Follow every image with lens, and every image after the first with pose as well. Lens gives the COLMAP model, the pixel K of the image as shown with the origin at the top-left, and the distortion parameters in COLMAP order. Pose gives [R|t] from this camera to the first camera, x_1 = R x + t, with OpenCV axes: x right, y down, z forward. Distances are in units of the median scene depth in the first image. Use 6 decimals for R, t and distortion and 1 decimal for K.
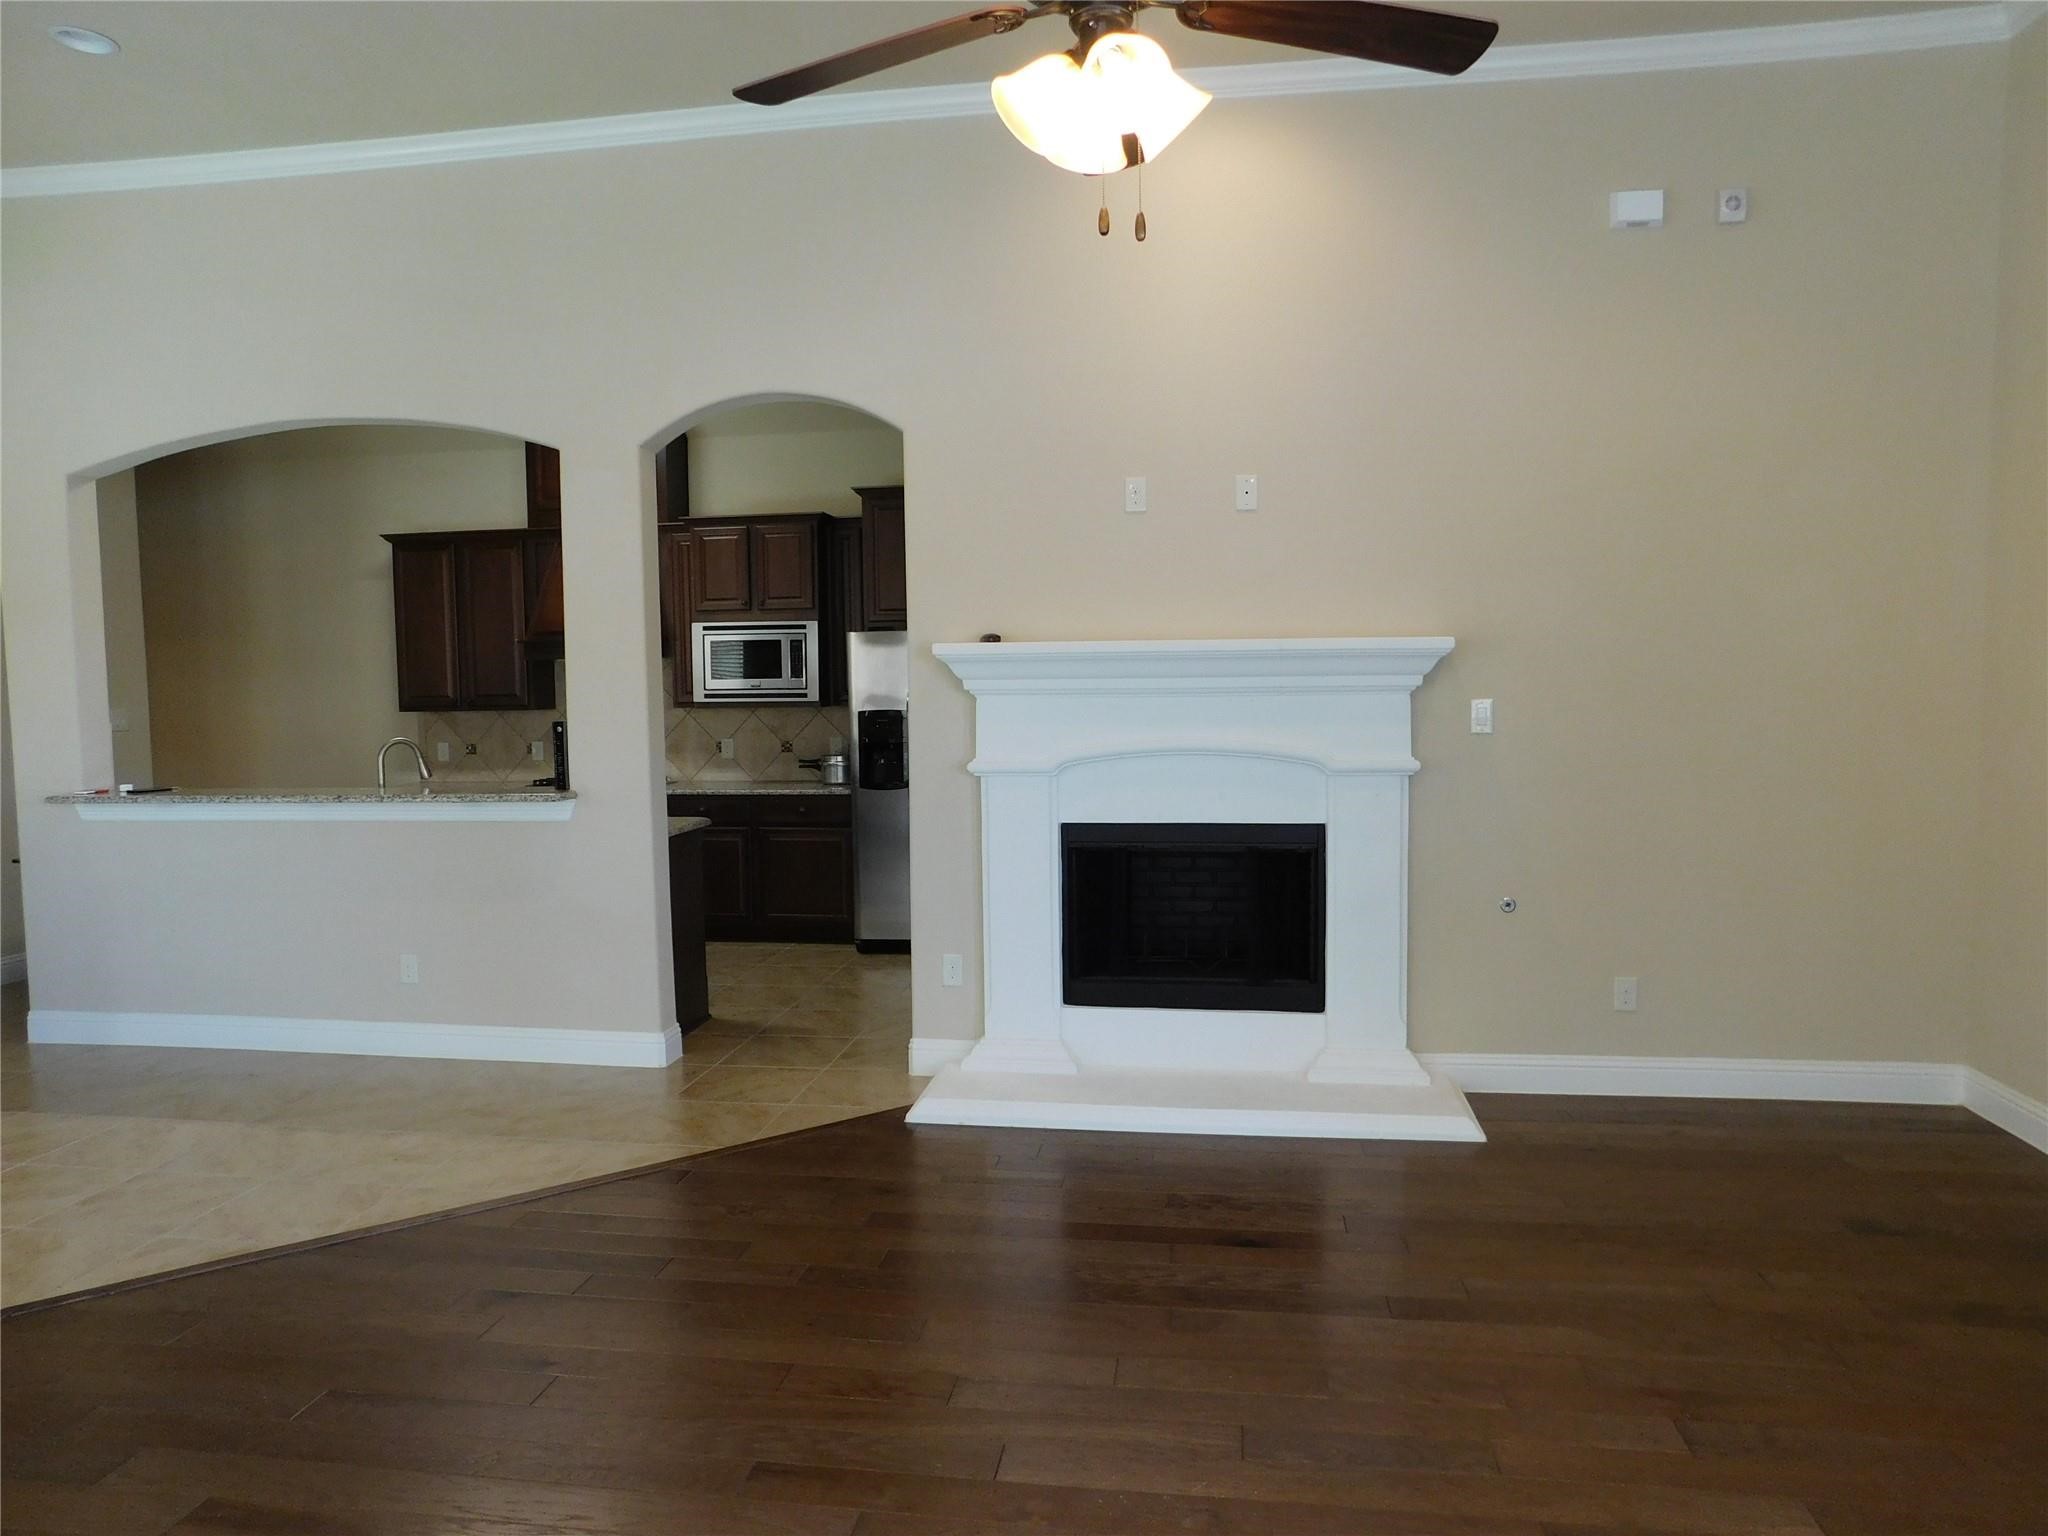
lens RADIAL K [[1364.9, 0, 1017.7], [0, 1364.9, 777.0], [0, 0, 1]] dist [-0.063341, 0.056326]
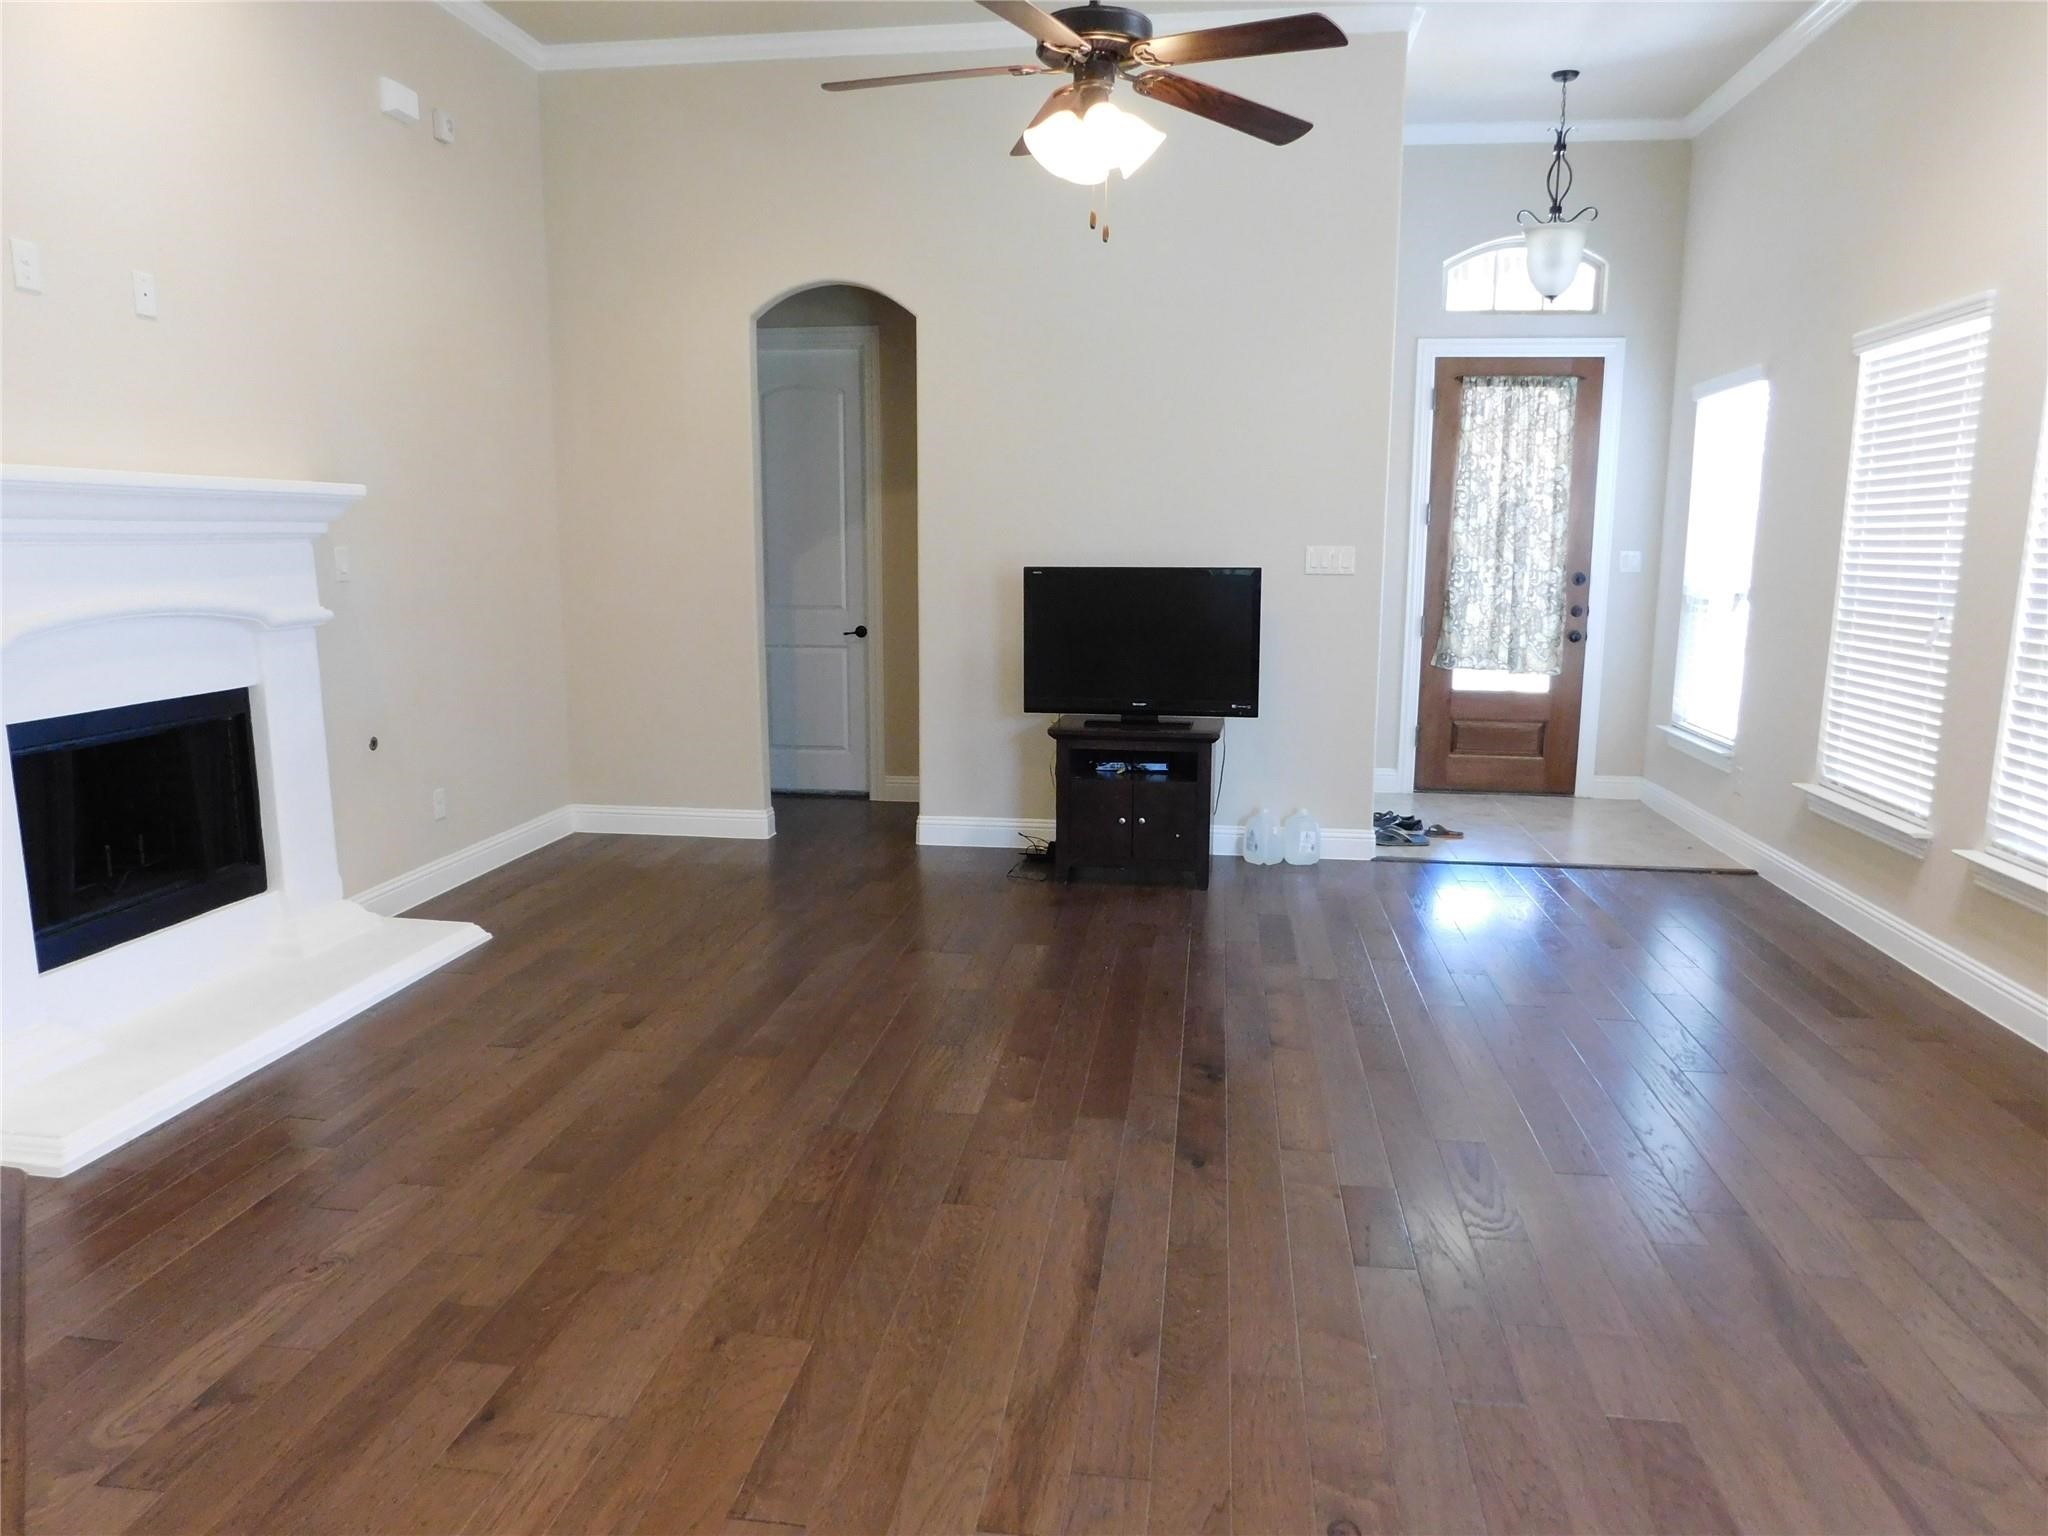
lens RADIAL K [[1364.9, 0, 1017.7], [0, 1364.9, 777.0], [0, 0, 1]] dist [-0.063341, 0.056326]
pose [[-0.003123, -0.163981, 0.986459, -0.699026], [0.066333, 0.984257, 0.163825, -0.019471], [-0.997793, 0.065947, 0.007803, 0.497862]]
